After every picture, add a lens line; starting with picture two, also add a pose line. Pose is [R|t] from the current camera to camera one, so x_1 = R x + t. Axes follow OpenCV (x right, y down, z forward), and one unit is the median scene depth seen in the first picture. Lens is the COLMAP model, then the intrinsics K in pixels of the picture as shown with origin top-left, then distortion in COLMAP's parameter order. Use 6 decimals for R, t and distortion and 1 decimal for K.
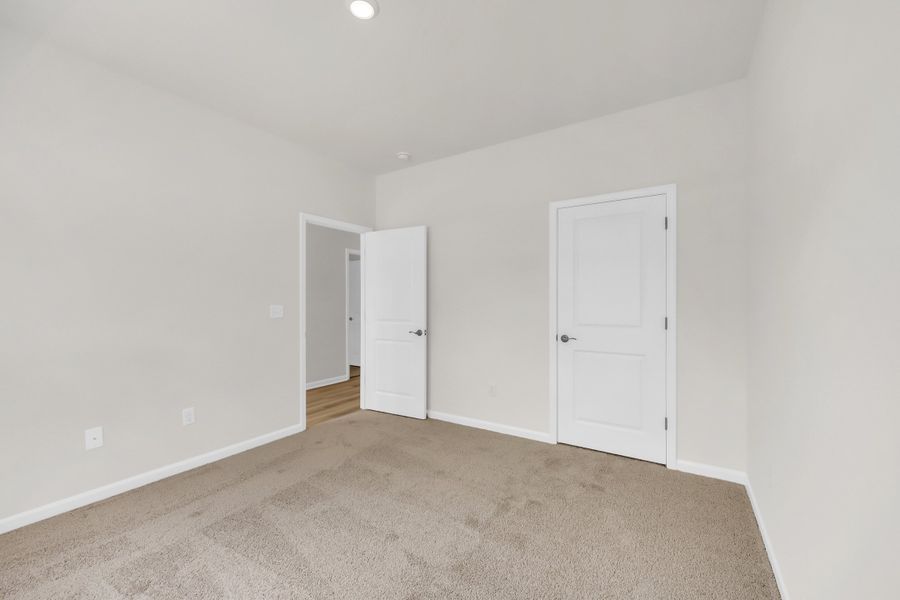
lens RADIAL K [[401.1, 0, 449.9], [0, 401.1, 309.8], [0, 0, 1]] dist [-0.000219, -0.000013]
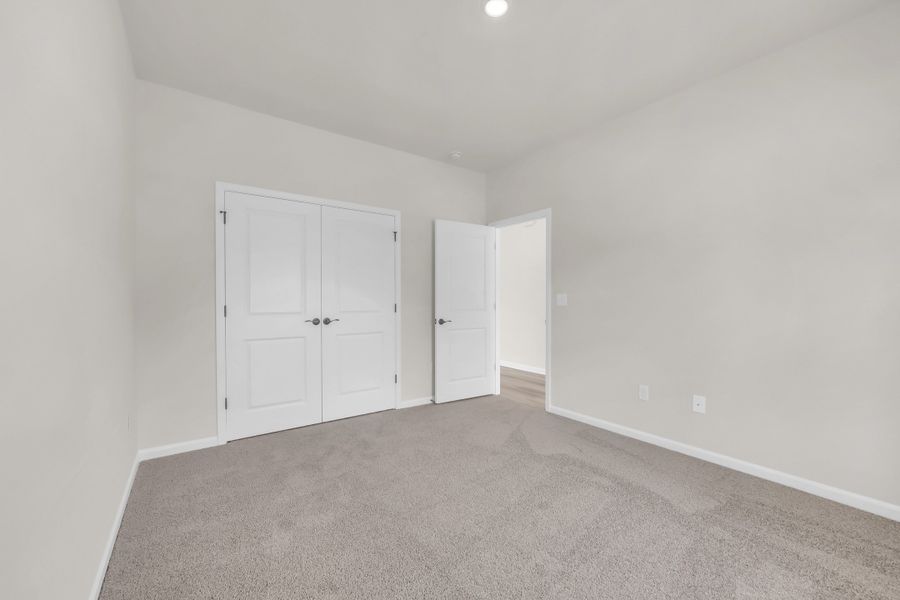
lens RADIAL K [[366.6, 0, 450.0], [0, 366.6, 300.0], [0, 0, 1]] dist [-0.000276, -0.000011]
pose [[0.327971, -0.004222, 0.944678, -0.624902], [0.000902, 0.999991, 0.004156, 0.000063], [-0.944687, -0.000511, 0.327972, 0.396288]]
